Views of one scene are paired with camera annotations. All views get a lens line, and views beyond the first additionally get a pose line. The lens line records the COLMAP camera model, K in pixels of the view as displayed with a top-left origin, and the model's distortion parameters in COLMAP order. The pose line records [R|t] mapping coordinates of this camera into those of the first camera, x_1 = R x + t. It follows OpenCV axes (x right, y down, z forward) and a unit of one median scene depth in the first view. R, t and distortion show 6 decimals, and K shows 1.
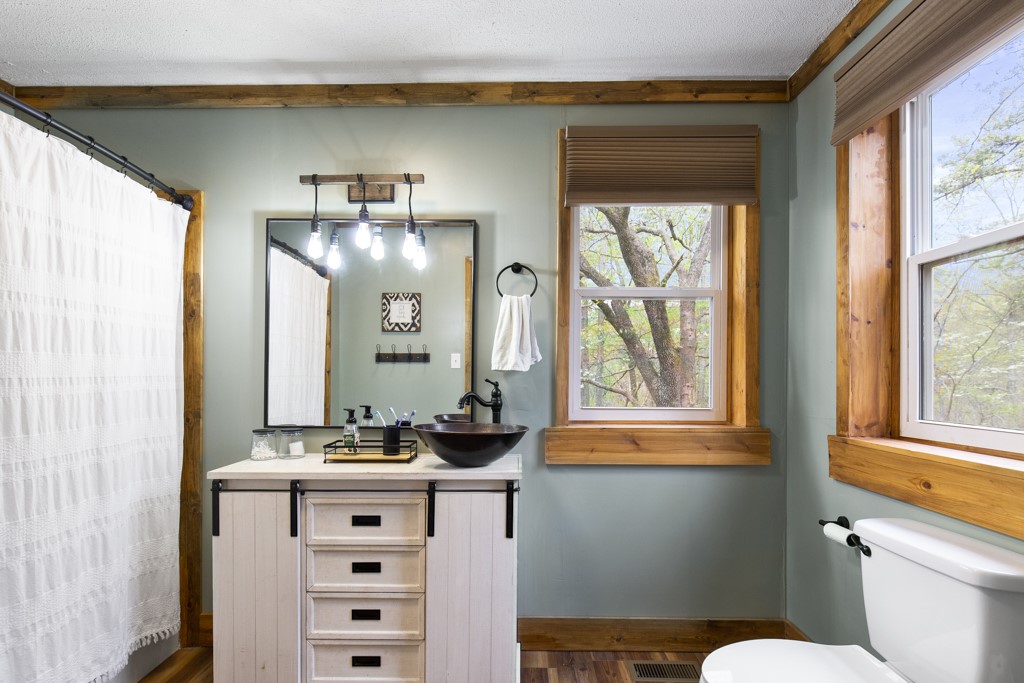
lens RADIAL K [[488.2, 0, 509.9], [0, 488.2, 376.1], [0, 0, 1]] dist [0.001971, 0.000342]
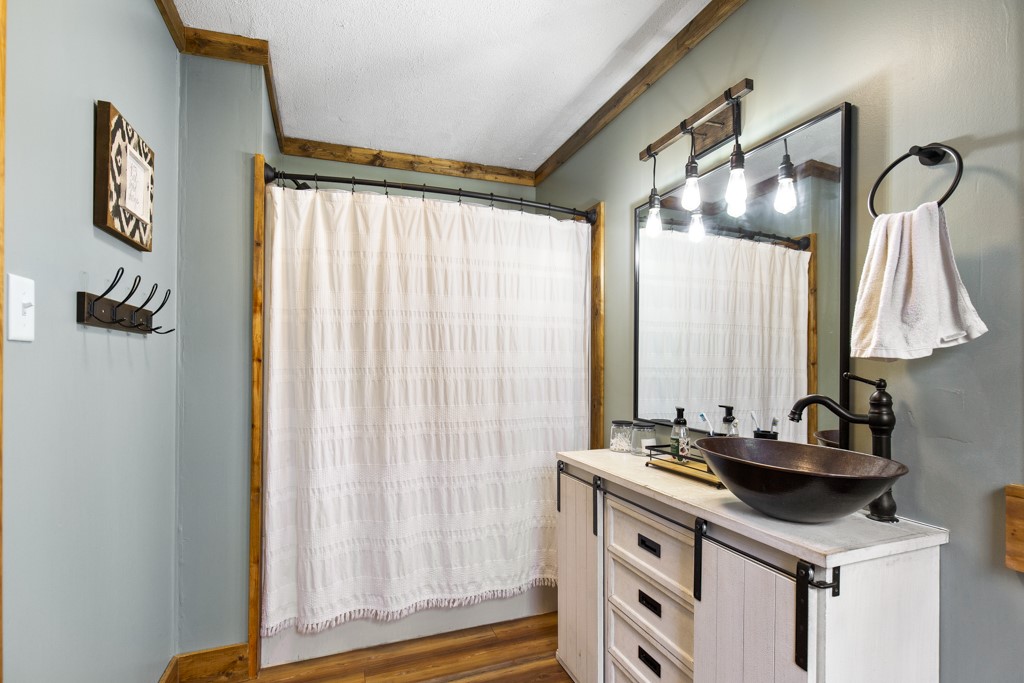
lens RADIAL K [[476.2, 0, 514.9], [0, 476.2, 363.1], [0, 0, 1]] dist [-0.002445, -0.000209]
pose [[0.376216, -0.006305, -0.926510, 0.339673], [-0.007604, 0.999922, -0.009892, 0.002121], [0.926501, 0.010766, 0.376139, 0.465775]]
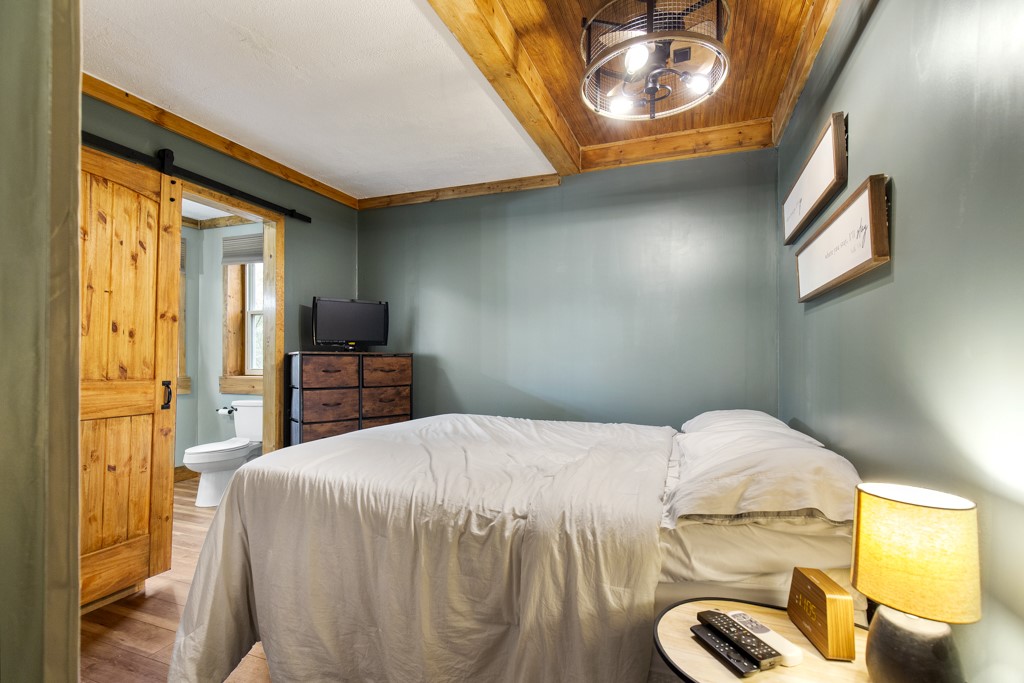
lens RADIAL K [[463.0, 0, 514.2], [0, 463.0, 350.0], [0, 0, 1]] dist [0.003428, 0.000109]
pose [[0.348362, 0.001746, 0.937359, -1.160849], [-0.000902, 0.999998, -0.001528, -0.014799], [-0.937360, -0.000314, 0.348363, -1.378933]]
